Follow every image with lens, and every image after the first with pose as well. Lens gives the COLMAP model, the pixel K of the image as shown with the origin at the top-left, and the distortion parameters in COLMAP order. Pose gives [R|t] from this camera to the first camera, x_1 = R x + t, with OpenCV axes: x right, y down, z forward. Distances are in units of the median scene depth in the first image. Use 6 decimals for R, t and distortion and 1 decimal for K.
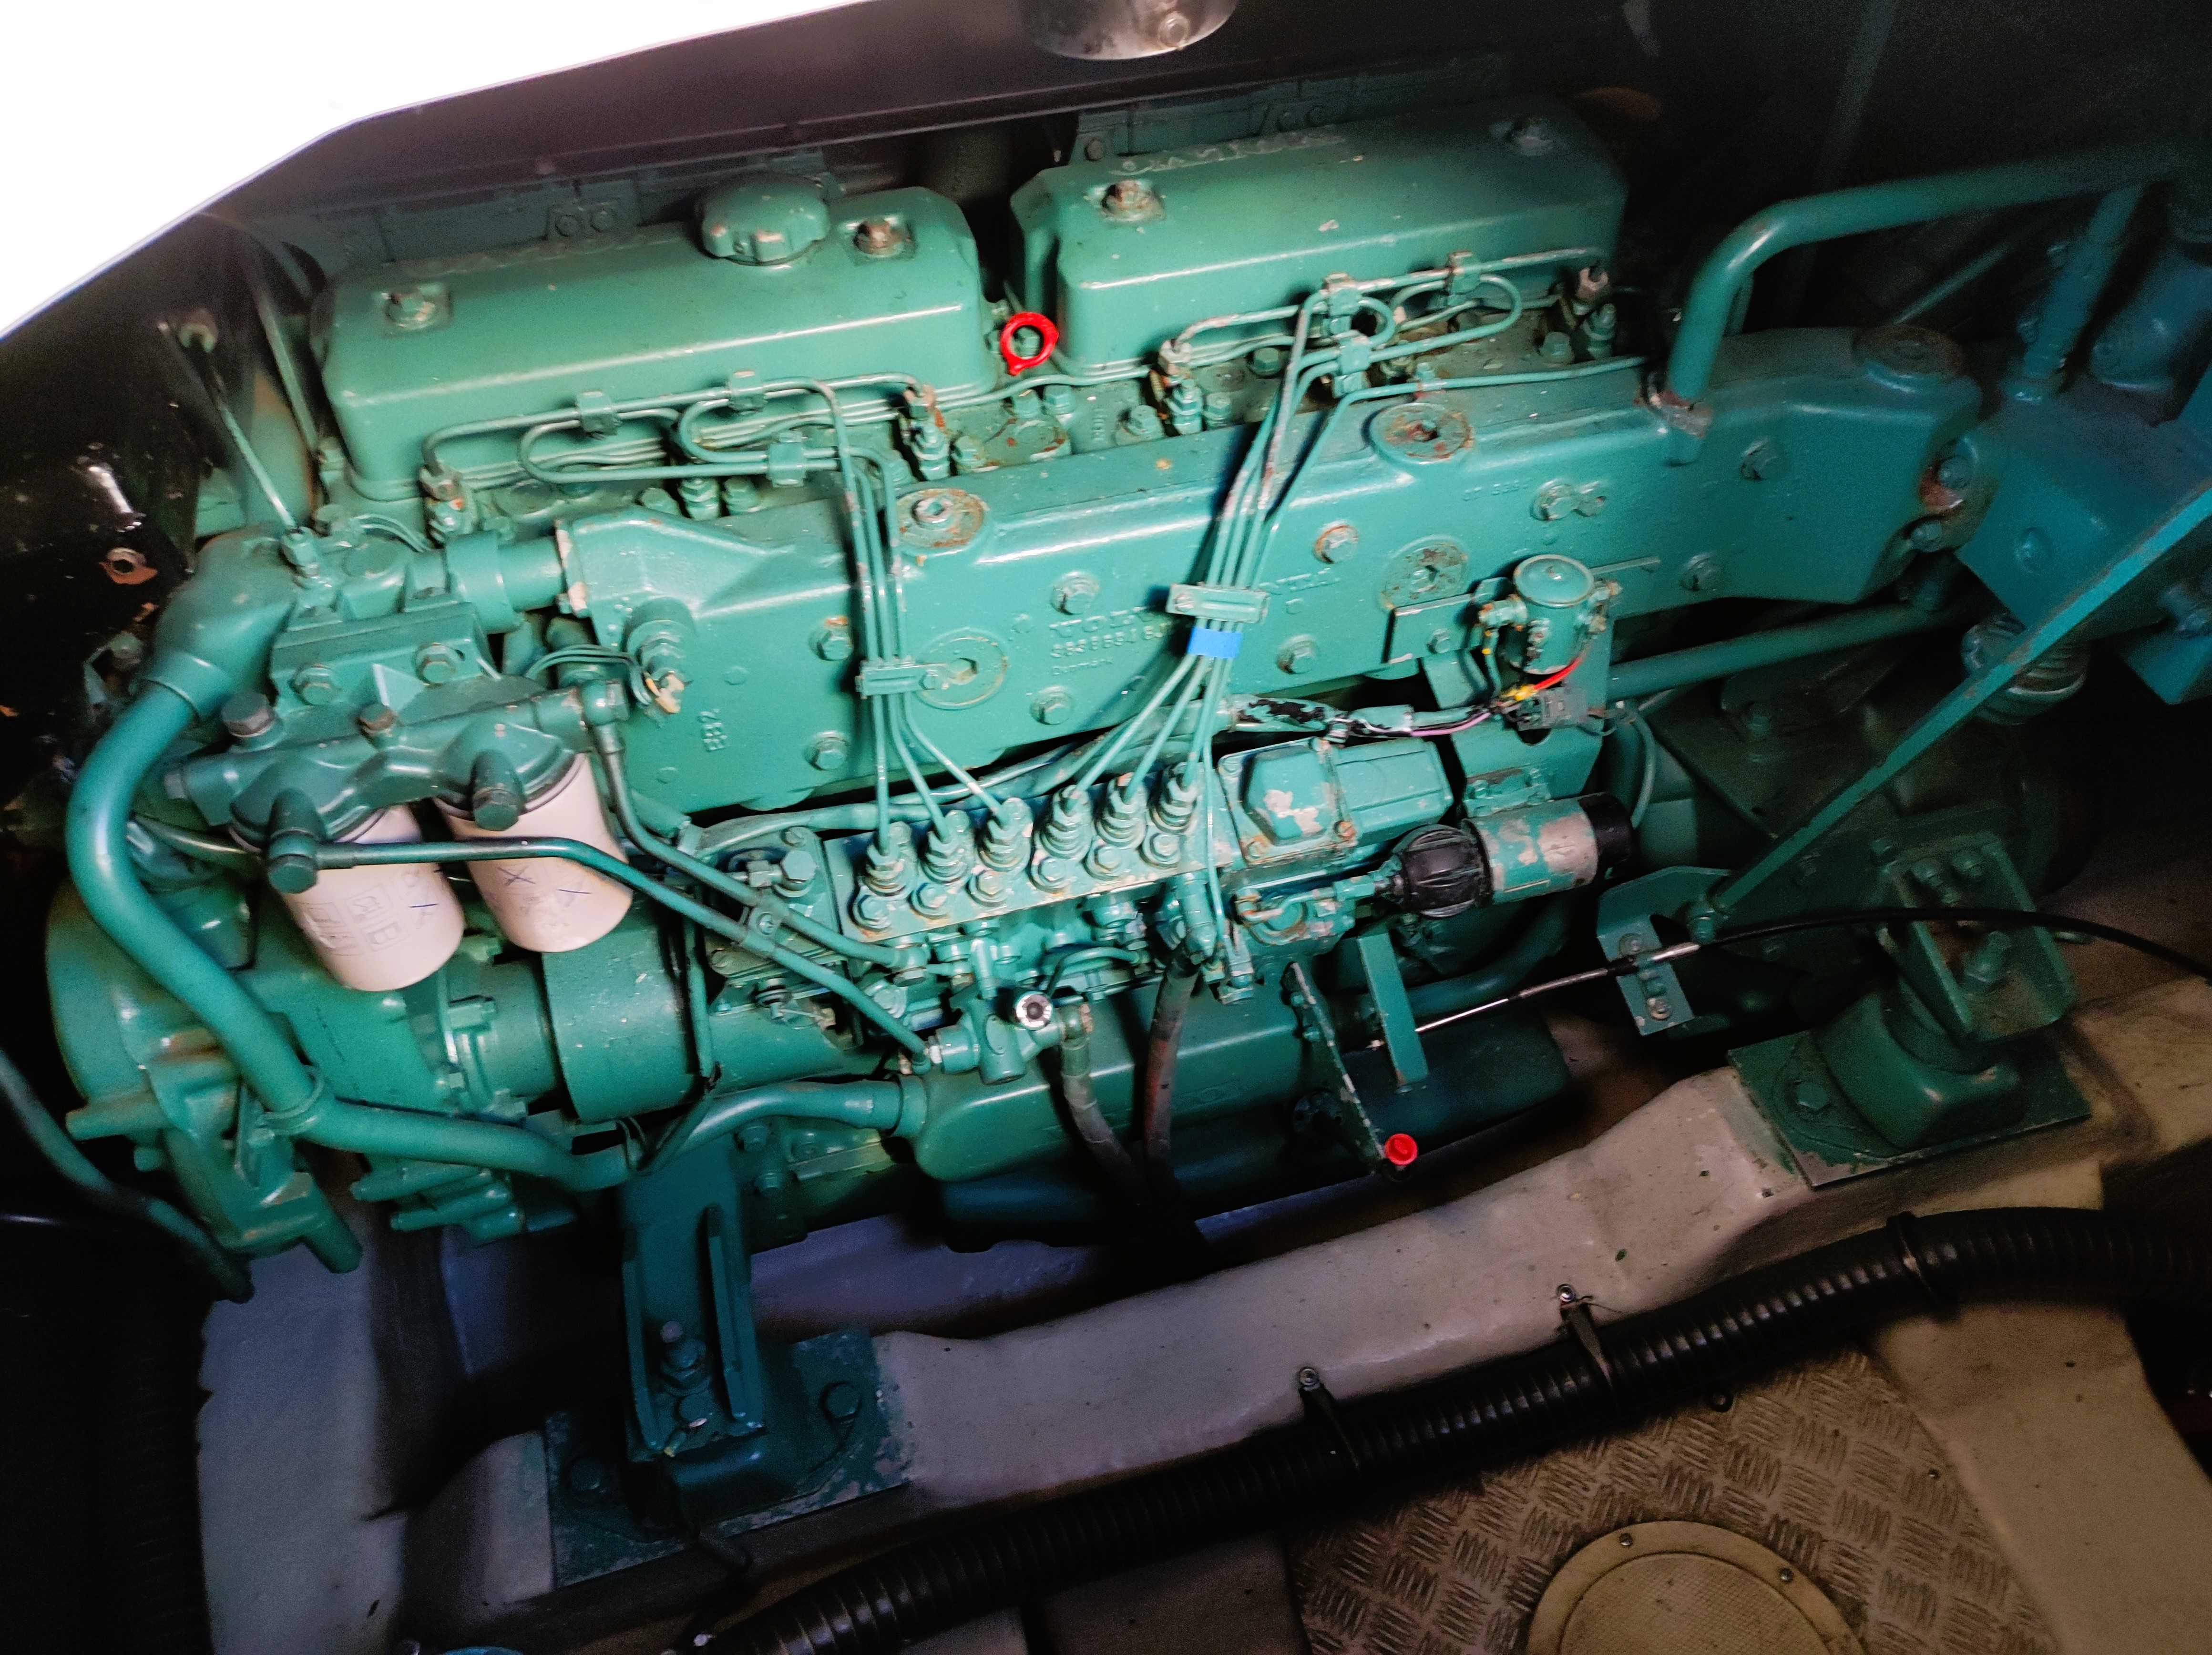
lens RADIAL K [[1669.6, 0, 1108.0], [0, 1669.6, 818.2], [0, 0, 1]] dist [0.012707, -0.004467]
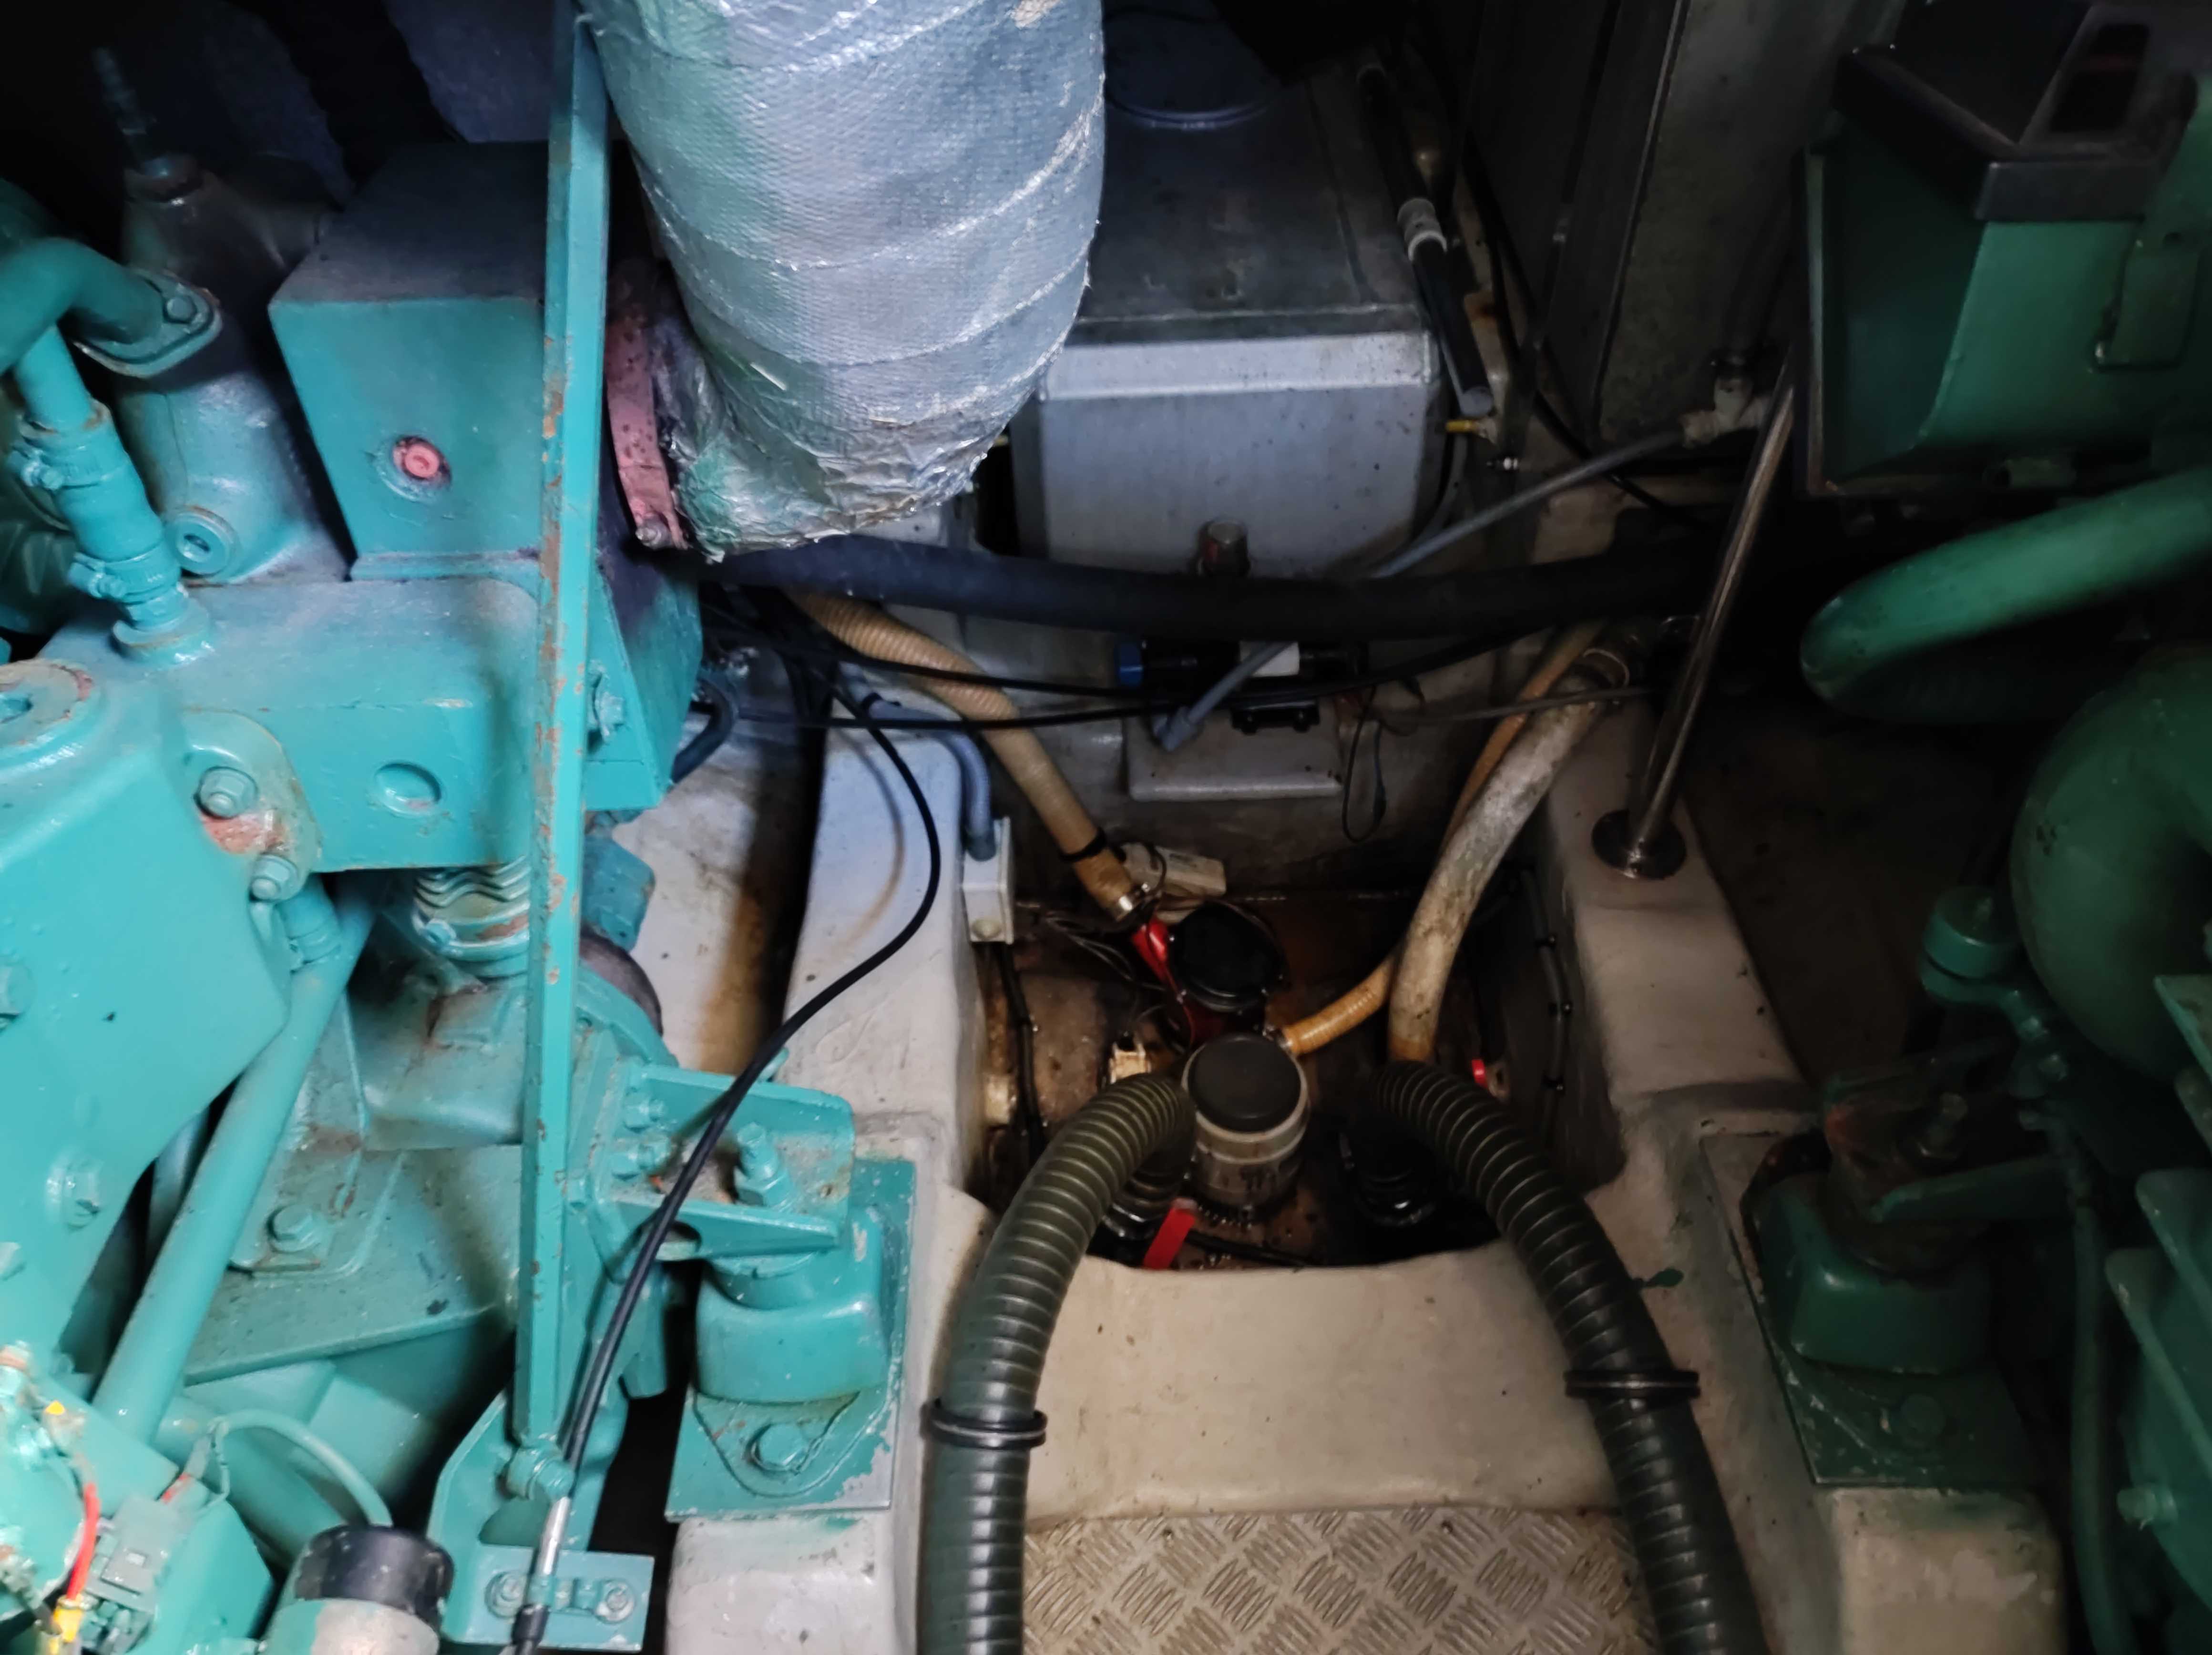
lens RADIAL K [[1669.6, 0, 1108.0], [0, 1669.6, 818.2], [0, 0, 1]] dist [0.012707, -0.004467]
pose [[0.259620, -0.637241, 0.725618, 0.118199], [0.743059, 0.611737, 0.271369, -0.120051], [-0.616815, 0.468724, 0.632327, 0.381531]]
